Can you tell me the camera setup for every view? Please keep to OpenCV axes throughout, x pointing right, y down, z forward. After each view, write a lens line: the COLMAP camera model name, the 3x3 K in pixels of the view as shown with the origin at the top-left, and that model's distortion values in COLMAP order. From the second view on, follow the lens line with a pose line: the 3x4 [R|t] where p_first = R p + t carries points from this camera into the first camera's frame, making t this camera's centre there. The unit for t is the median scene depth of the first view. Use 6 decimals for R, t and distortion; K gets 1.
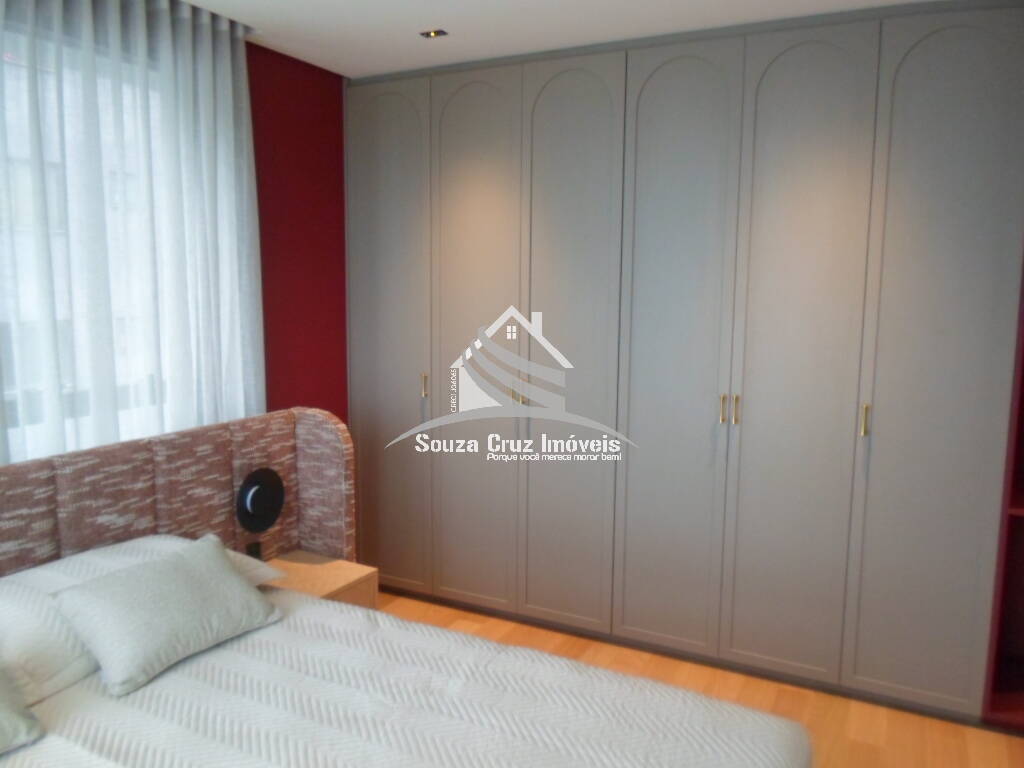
lens RADIAL K [[782.8, 0, 508.8], [0, 782.8, 372.1], [0, 0, 1]] dist [-0.016974, -0.004782]
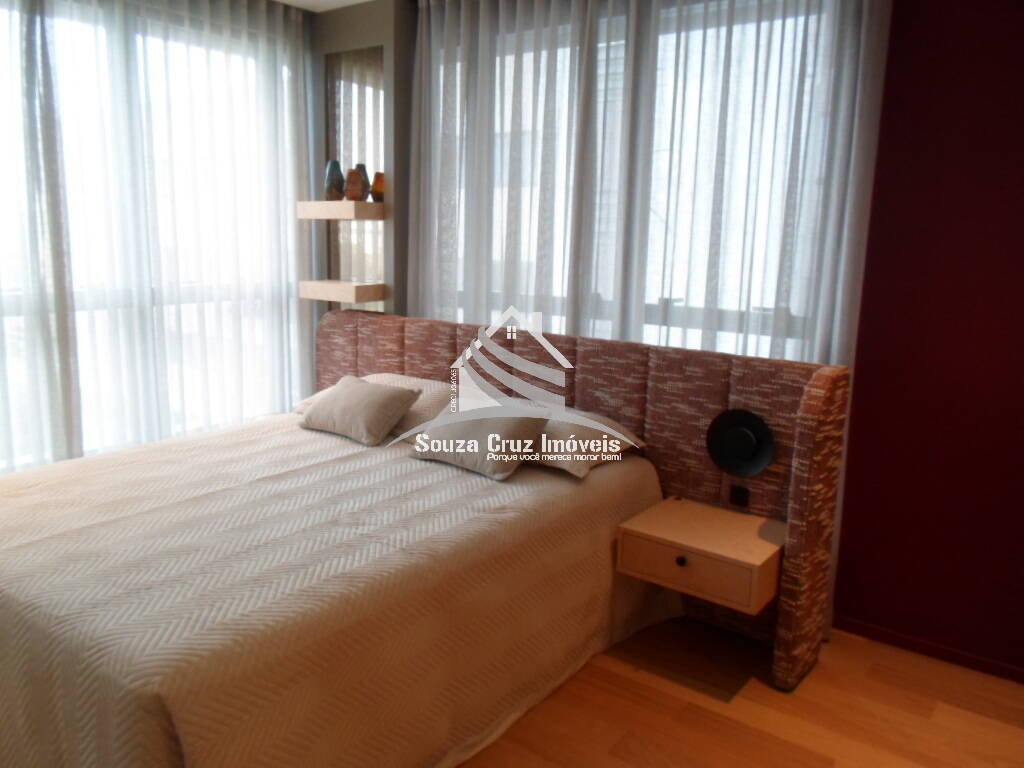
lens RADIAL K [[782.8, 0, 508.8], [0, 782.8, 372.1], [0, 0, 1]] dist [-0.016974, -0.004782]
pose [[-0.177357, 0.159749, -0.971095, 0.711999], [-0.134136, 0.973606, 0.184660, -0.063958], [0.974963, 0.163010, -0.151248, 0.955103]]
